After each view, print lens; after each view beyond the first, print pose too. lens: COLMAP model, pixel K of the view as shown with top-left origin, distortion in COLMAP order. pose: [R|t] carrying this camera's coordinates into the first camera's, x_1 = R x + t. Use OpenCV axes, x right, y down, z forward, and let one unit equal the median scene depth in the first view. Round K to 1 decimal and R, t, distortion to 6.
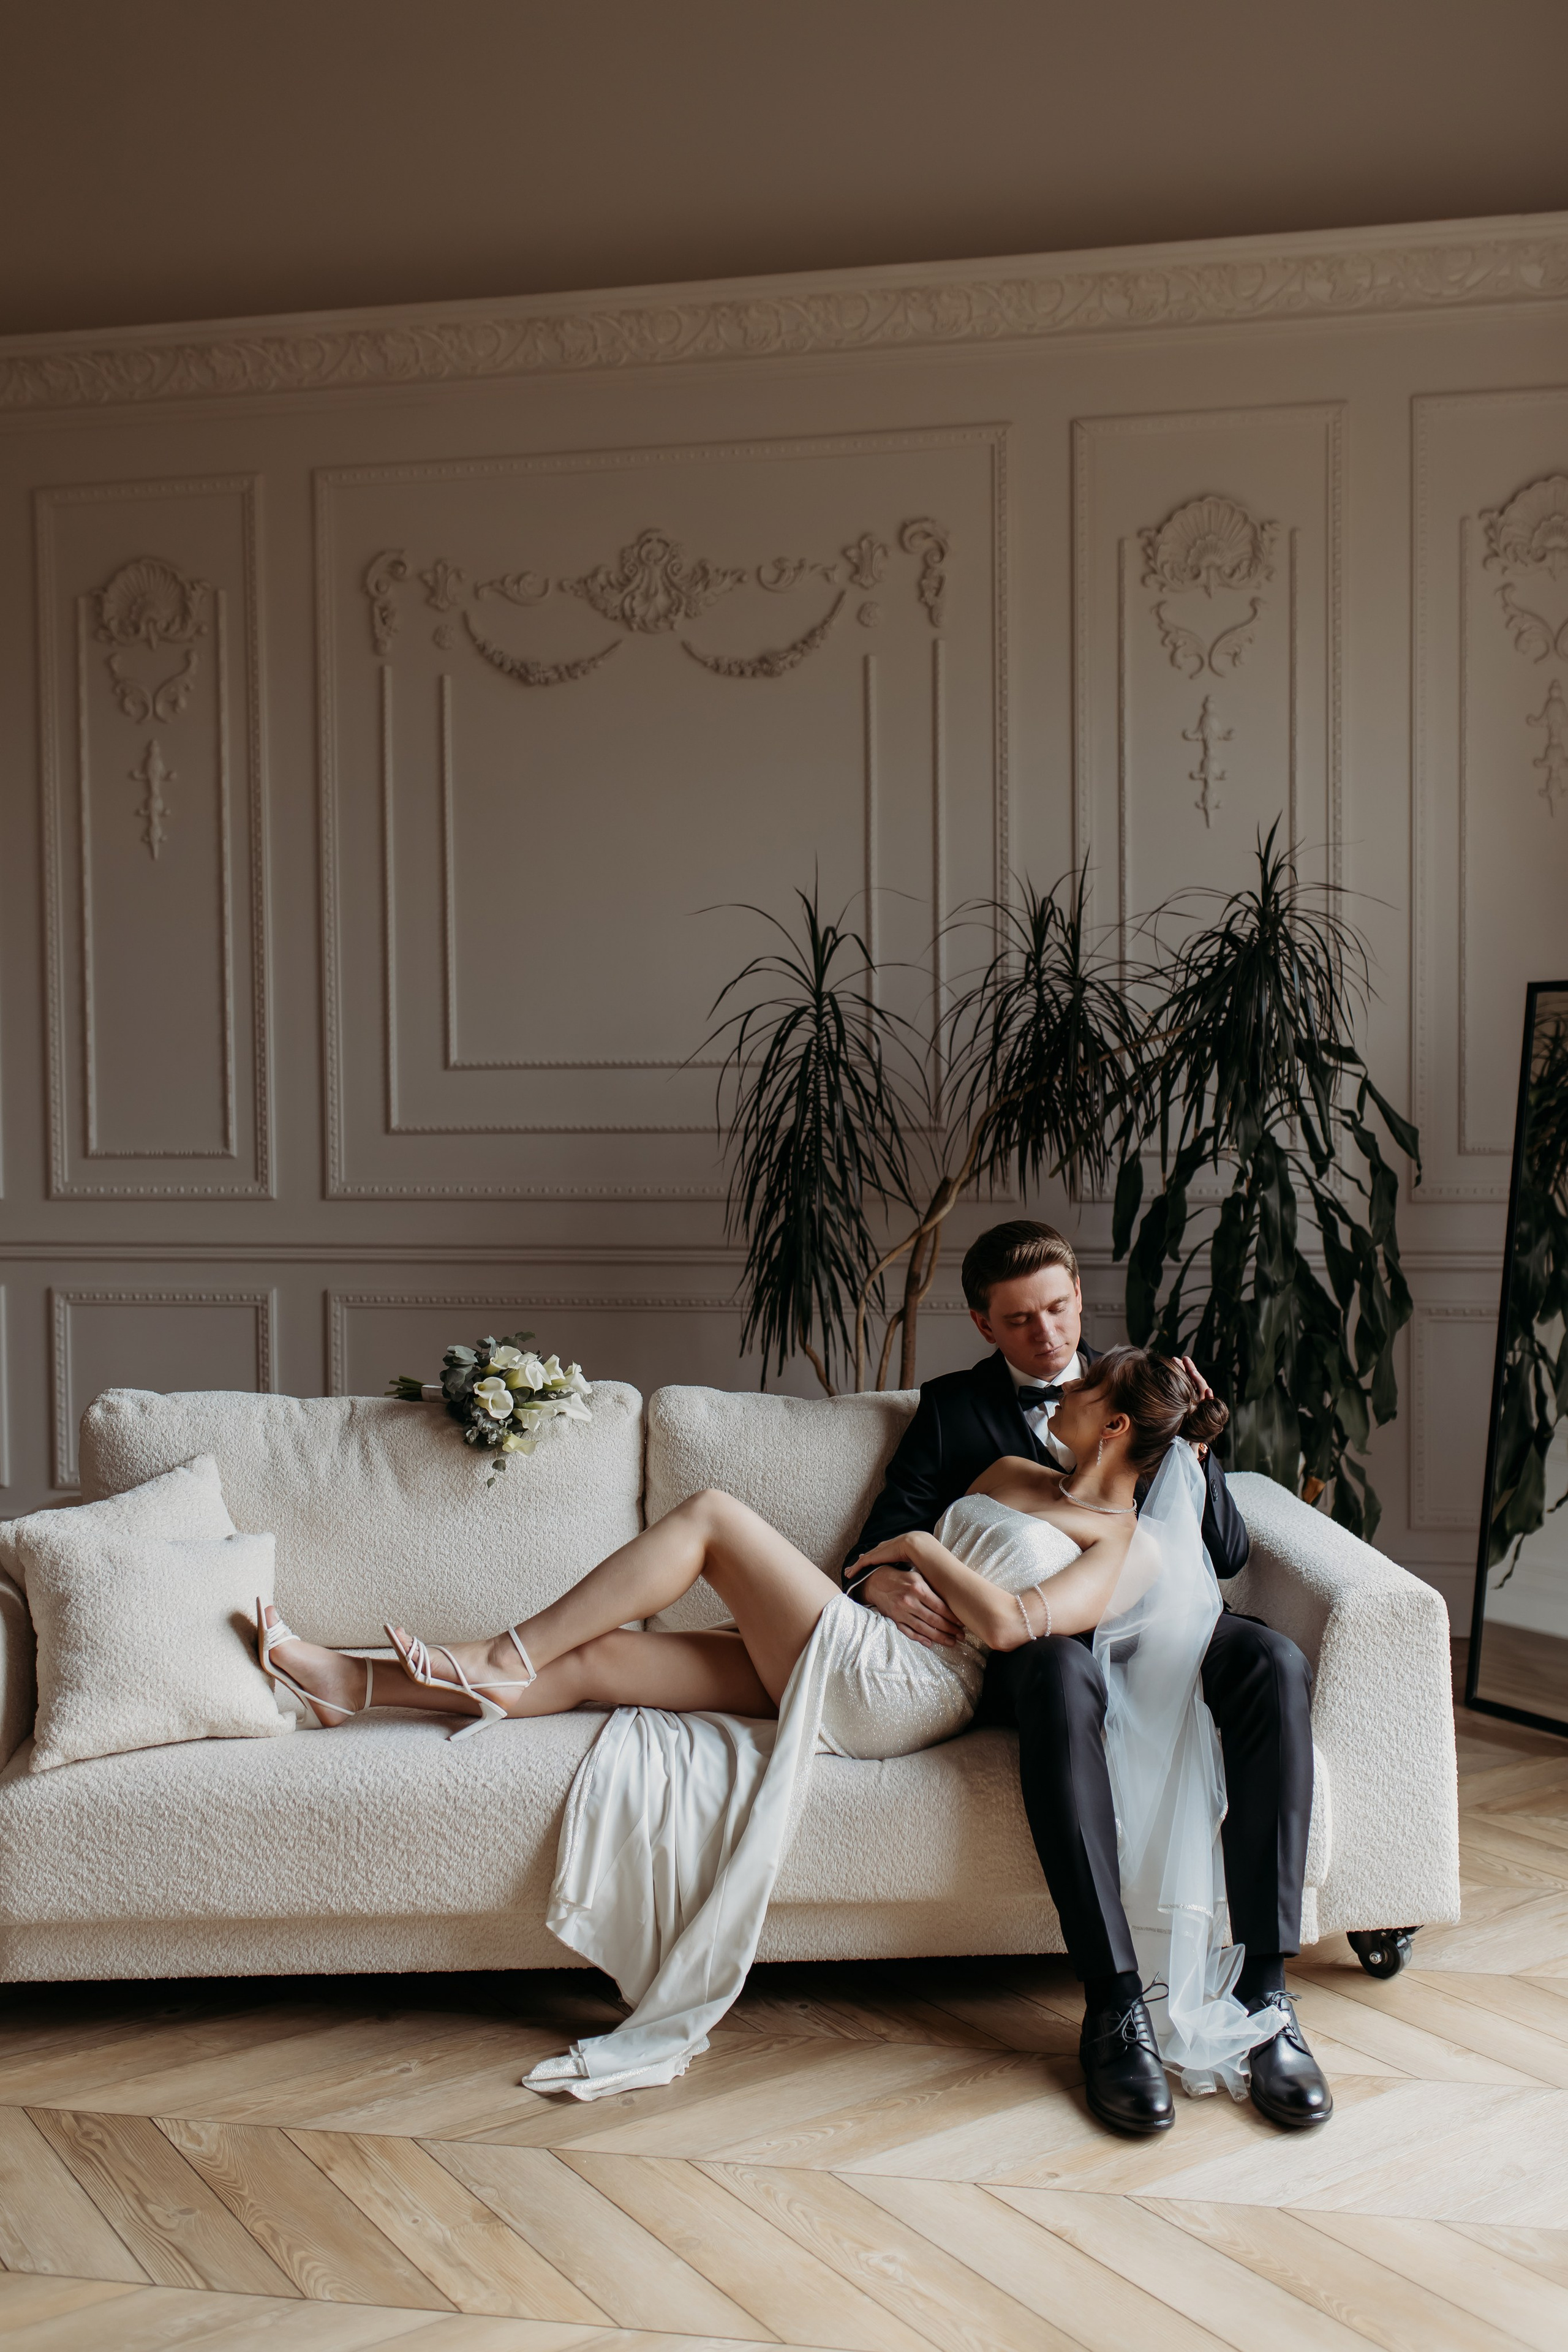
lens RADIAL K [[2275.7, 0, 774.1], [0, 2275.7, 1183.6], [0, 0, 1]] dist [0.008228, 0.000000]
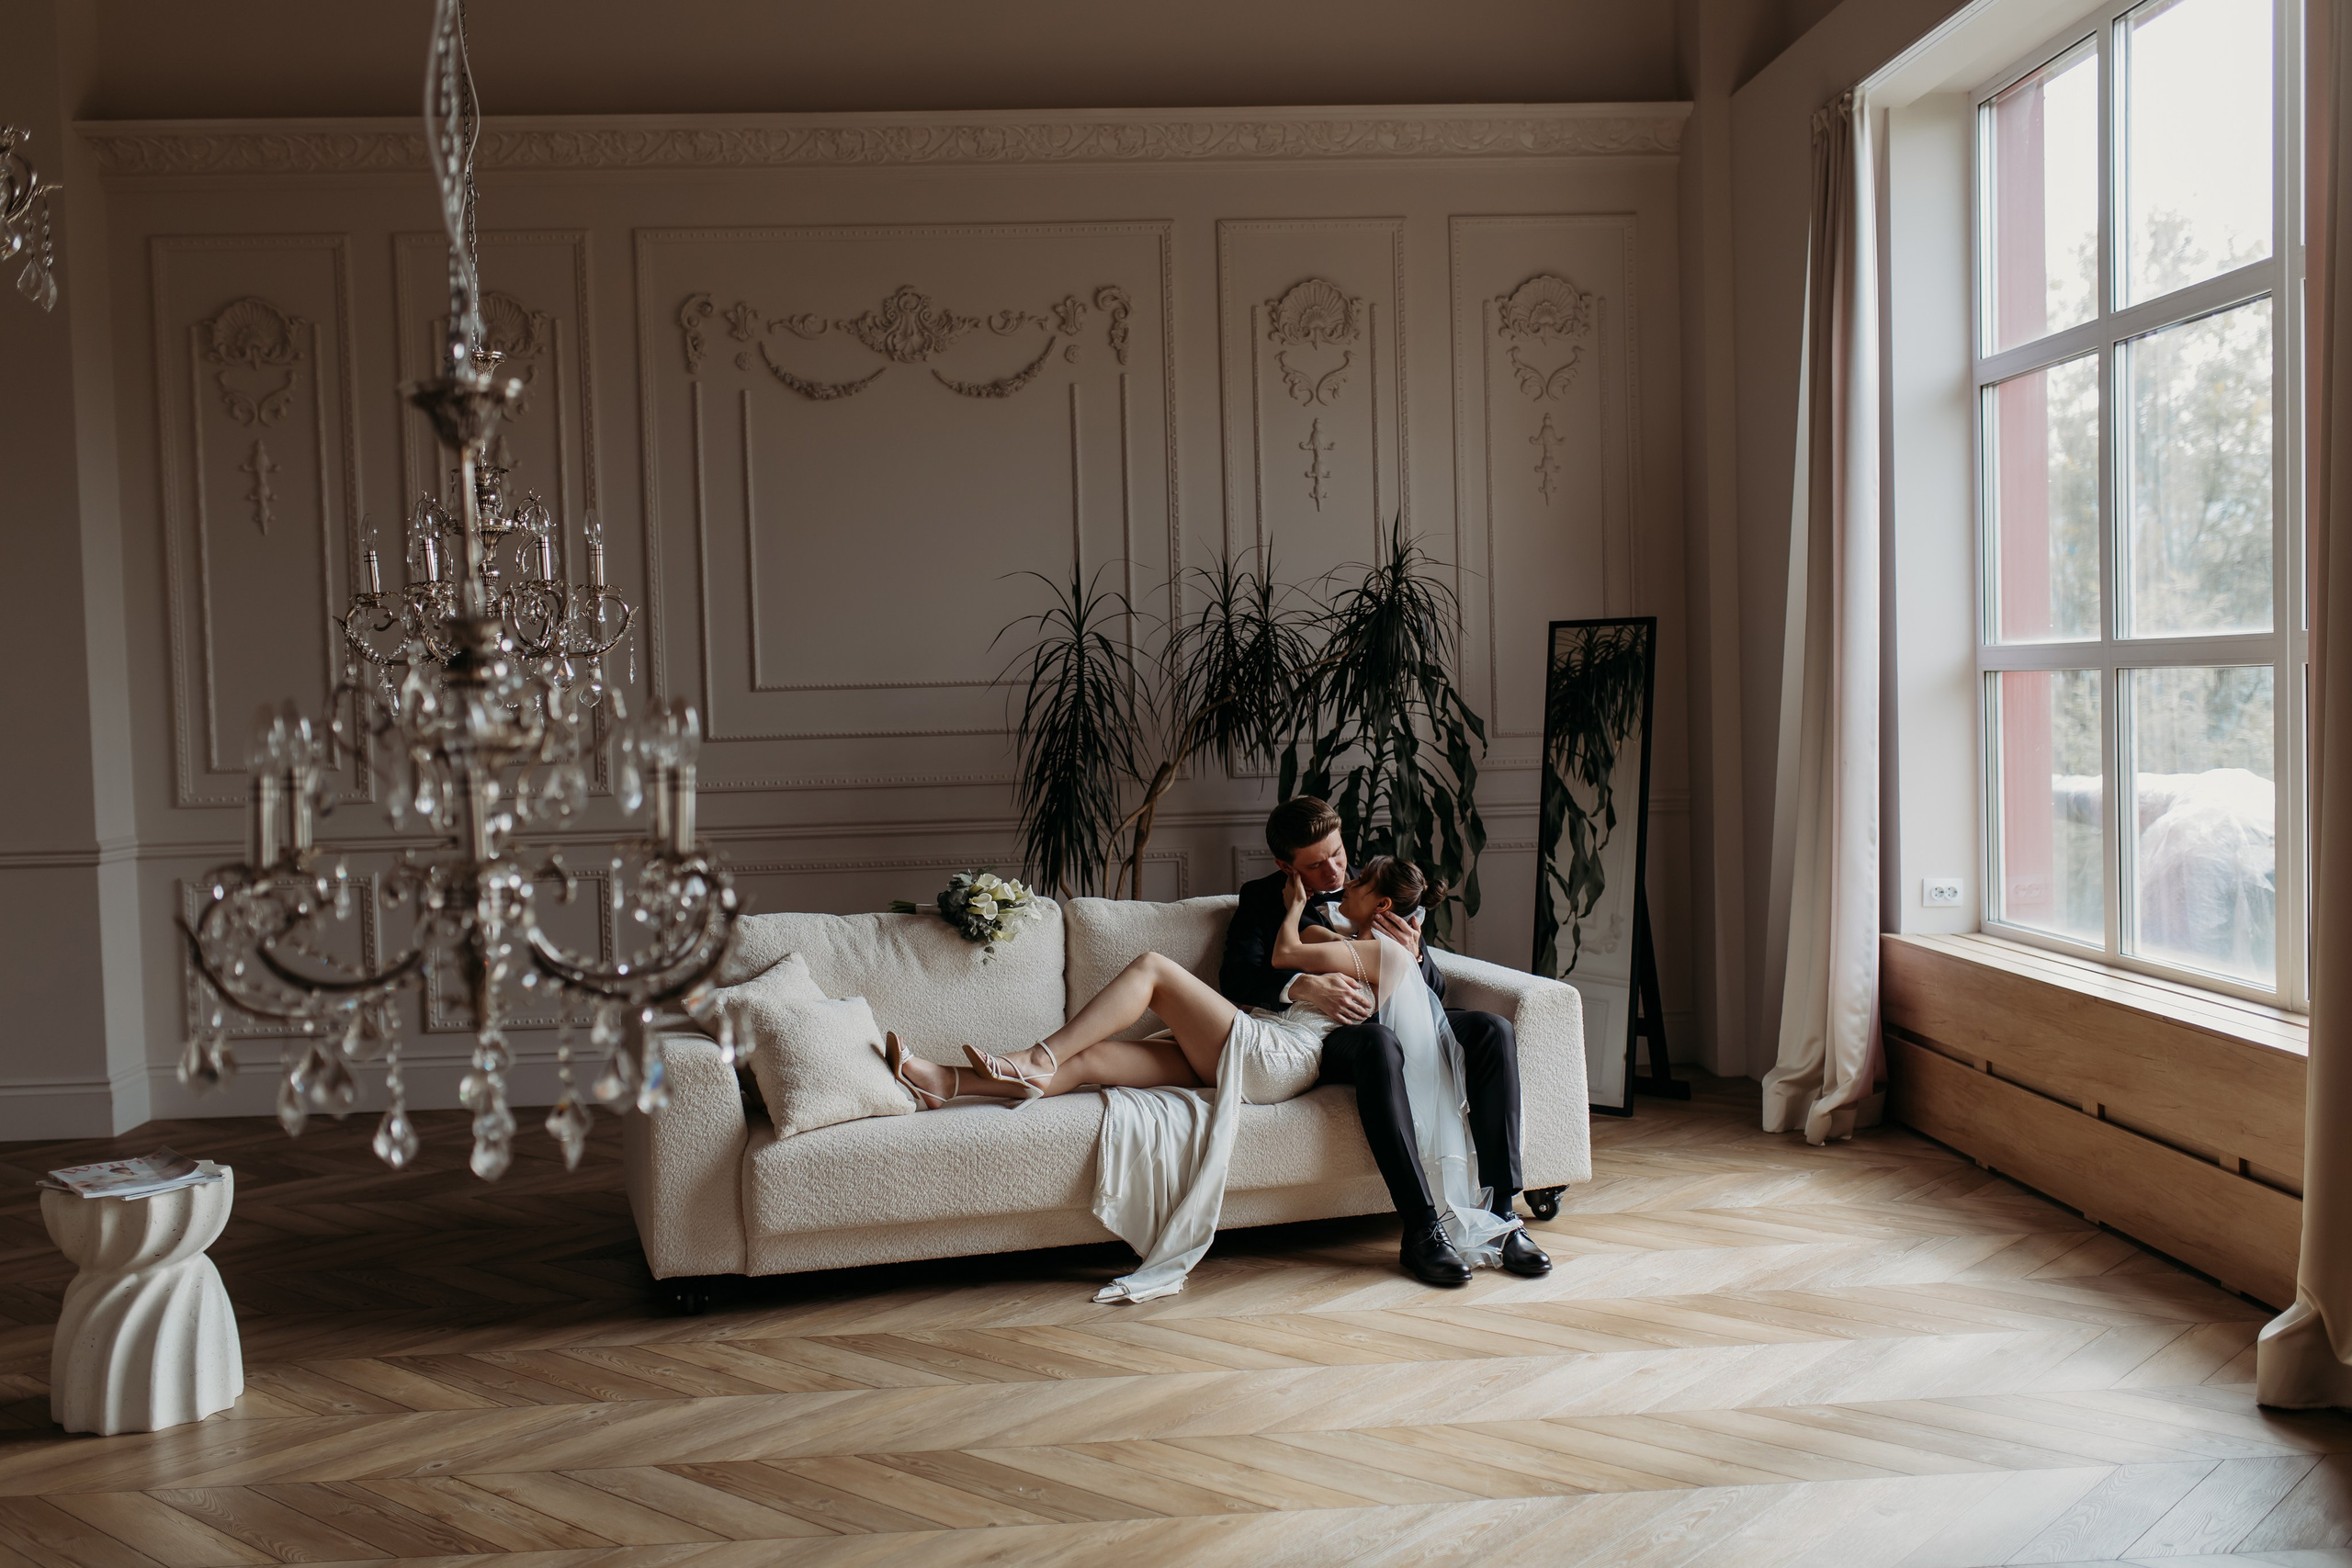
lens RADIAL K [[2275.4, 0, 1185.4], [0, 2275.4, 788.5], [0, 0, 1]] dist [0.008228, 0.000000]
pose [[0.967759, -0.029660, 0.250124, -0.359882], [0.029253, 0.999558, 0.005349, 0.009207], [-0.250172, 0.002140, 0.968199, -0.507460]]
